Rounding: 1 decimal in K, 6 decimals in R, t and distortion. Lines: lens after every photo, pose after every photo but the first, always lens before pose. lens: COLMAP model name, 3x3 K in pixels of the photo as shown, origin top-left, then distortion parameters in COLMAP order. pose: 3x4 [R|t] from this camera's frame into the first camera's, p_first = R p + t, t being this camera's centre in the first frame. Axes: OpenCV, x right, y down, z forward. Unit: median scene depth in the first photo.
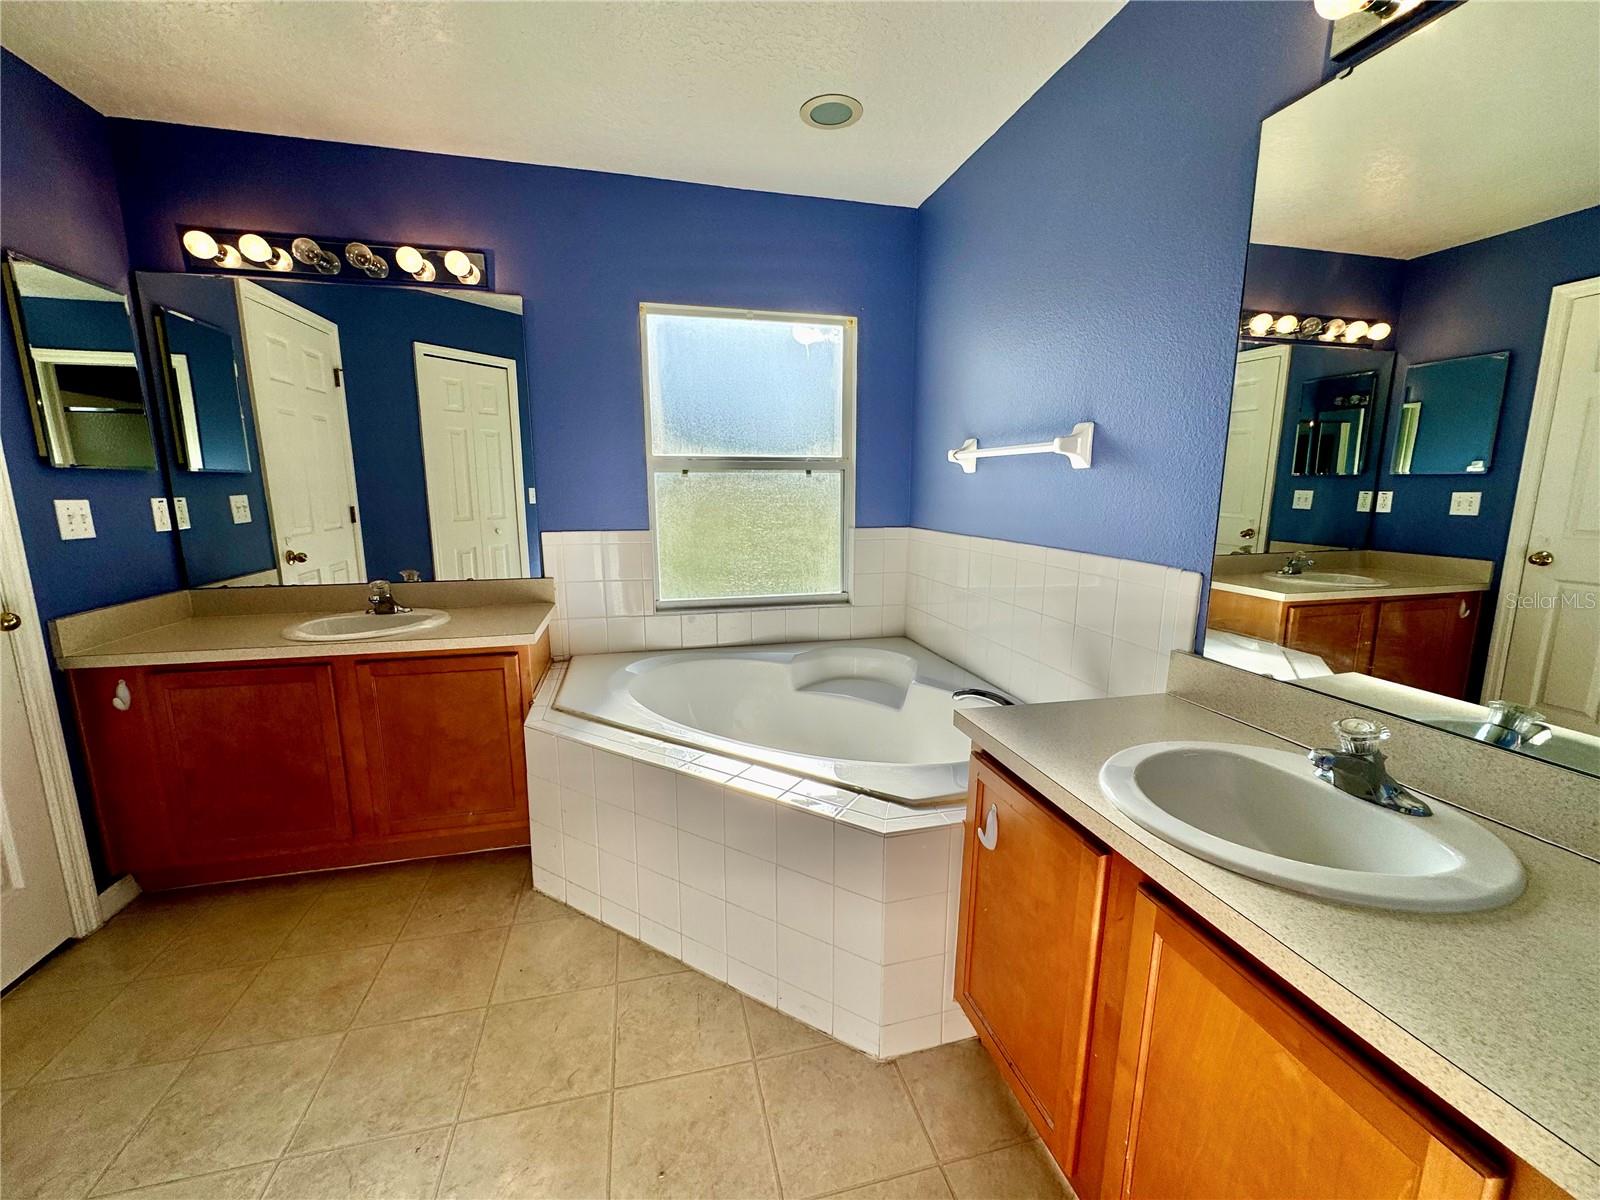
lens RADIAL K [[640.3, 0, 800.0], [0, 640.3, 598.4], [0, 0, 1]] dist [0.000270, 0.000514]
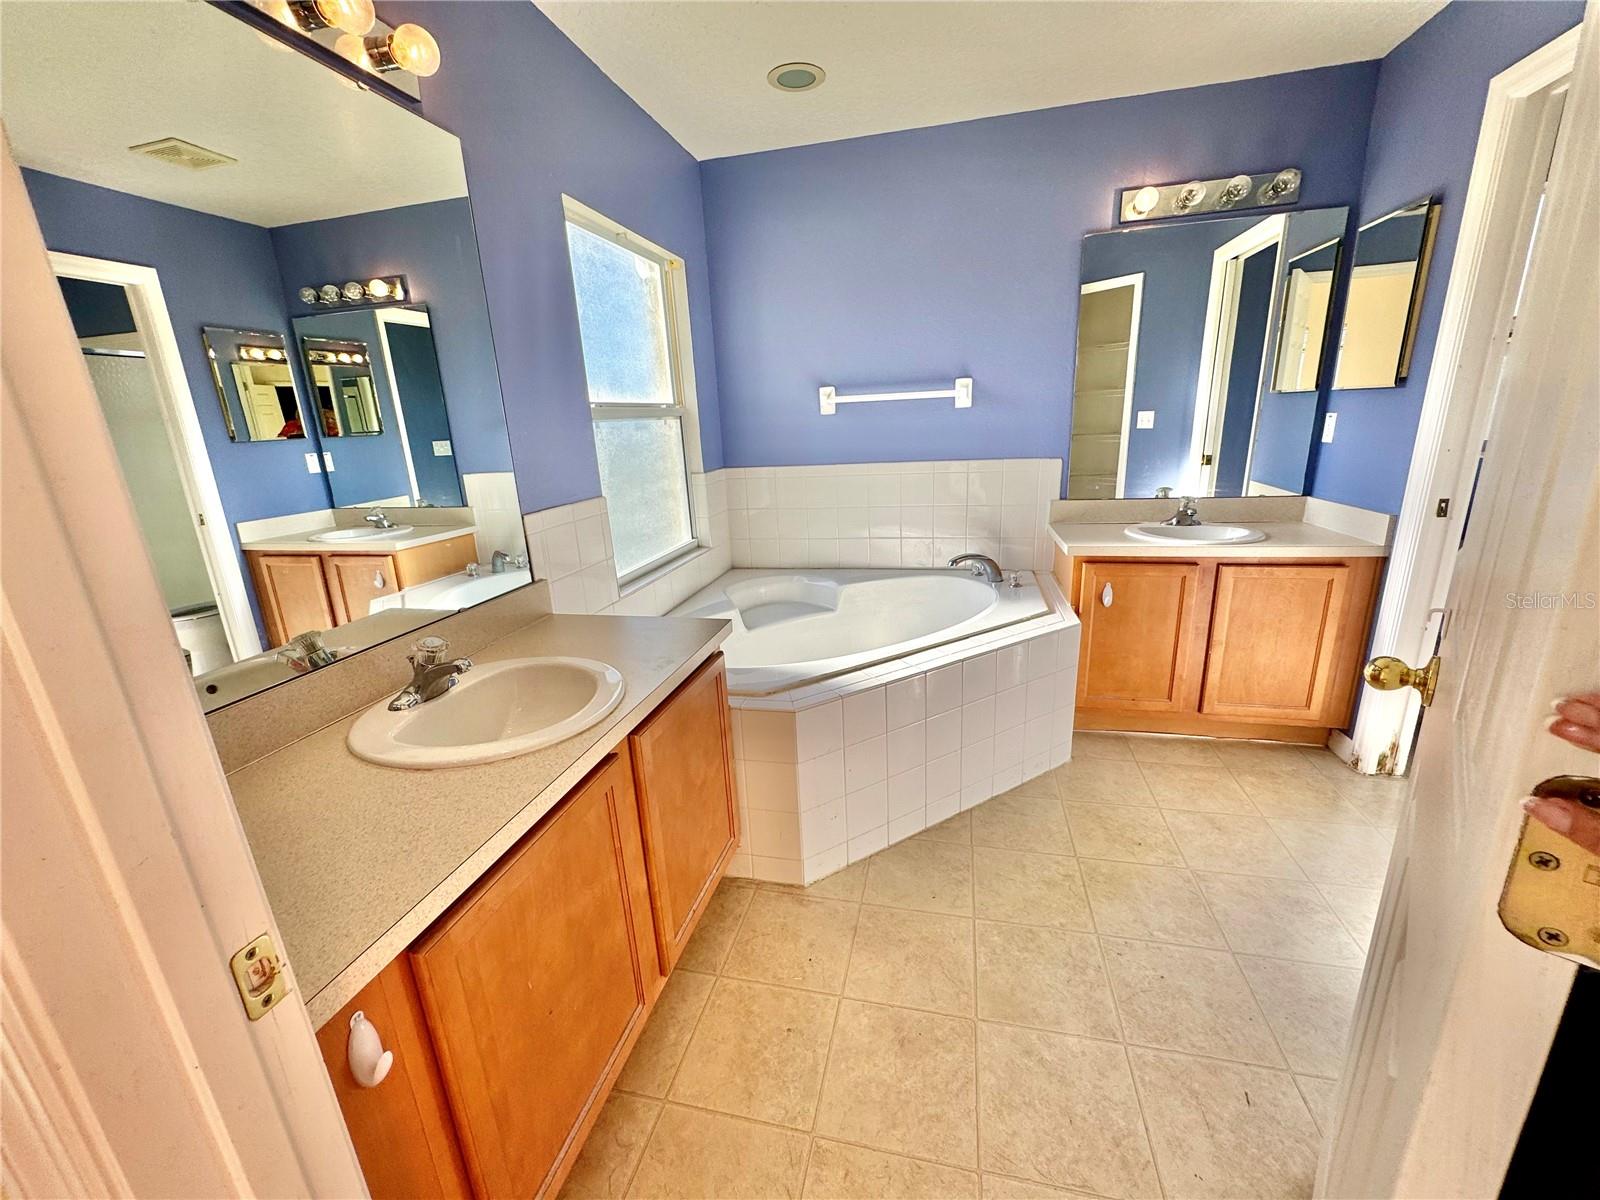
lens RADIAL K [[640.3, 0, 800.5], [0, 640.3, 599.8], [0, 0, 1]] dist [0.000270, 0.000514]
pose [[0.461631, -0.261530, 0.847643, -0.961516], [0.202416, 0.961398, 0.186391, -0.094391], [-0.863669, 0.085533, 0.496749, 0.463791]]
